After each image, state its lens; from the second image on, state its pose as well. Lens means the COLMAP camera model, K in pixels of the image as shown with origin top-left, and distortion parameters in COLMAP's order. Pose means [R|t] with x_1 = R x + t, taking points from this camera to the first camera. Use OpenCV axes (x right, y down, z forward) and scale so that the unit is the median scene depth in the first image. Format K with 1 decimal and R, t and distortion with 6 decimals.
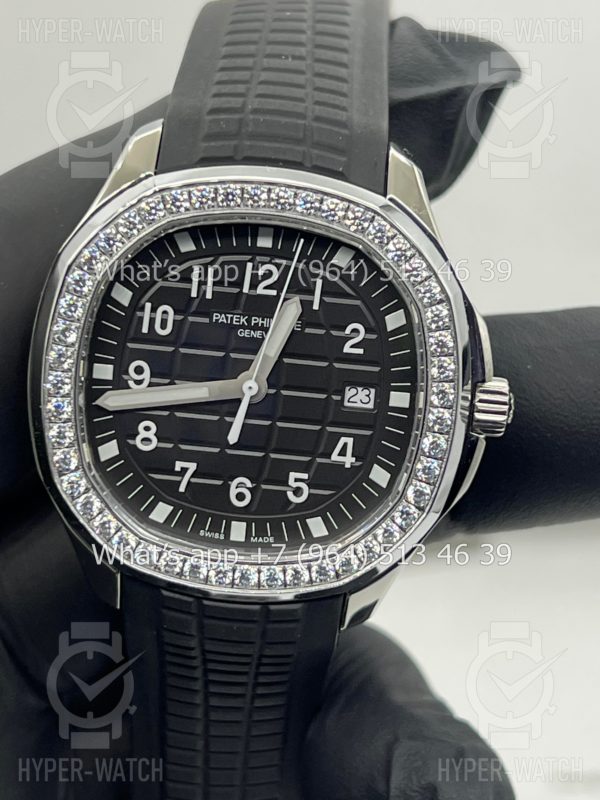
lens RADIAL K [[1918.1, 0, 305.6], [0, 1918.1, 398.4], [0, 0, 1]] dist [0.236113, 0.000000]
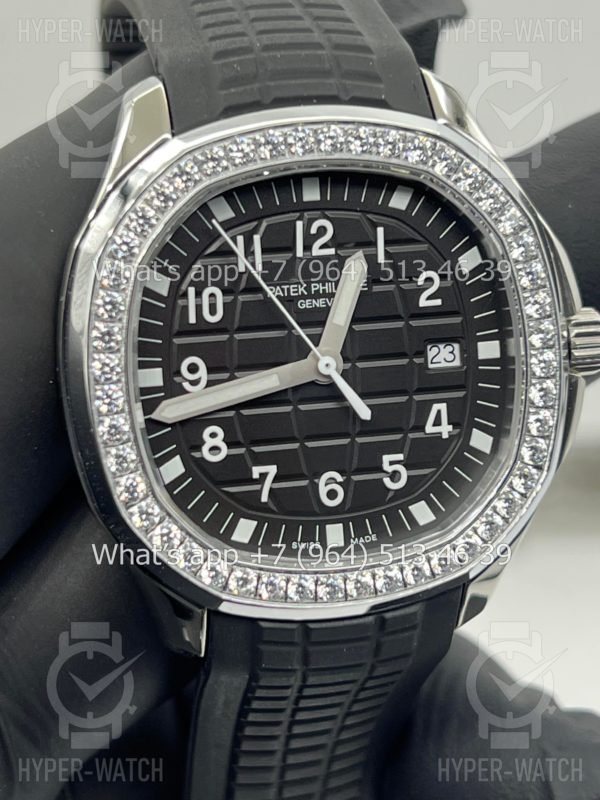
lens RADIAL K [[1918.1, 0, 300.2], [0, 1918.1, 400.8], [0, 0, 1]] dist [0.236113, 0.000000]
pose [[0.960705, -0.177020, 0.213801, -0.224063], [0.185428, 0.982459, -0.019773, 0.024684], [-0.206551, 0.058641, 0.976677, 0.168270]]
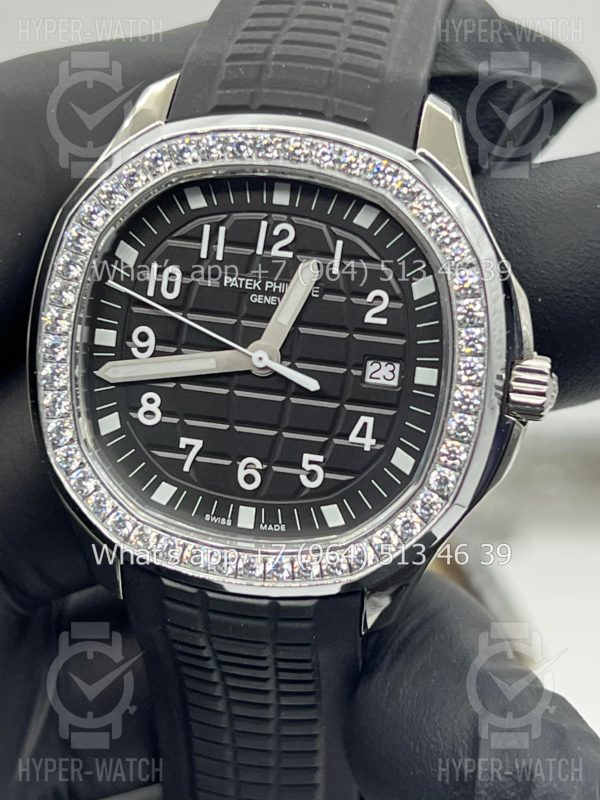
lens RADIAL K [[1918.1, 0, 299.0], [0, 1918.1, 391.7], [0, 0, 1]] dist [0.236113, 0.000000]
pose [[0.990156, 0.026498, -0.137438, 0.114066], [-0.032258, 0.998685, -0.039853, 0.045724], [0.136201, 0.043894, 0.989708, 0.101744]]
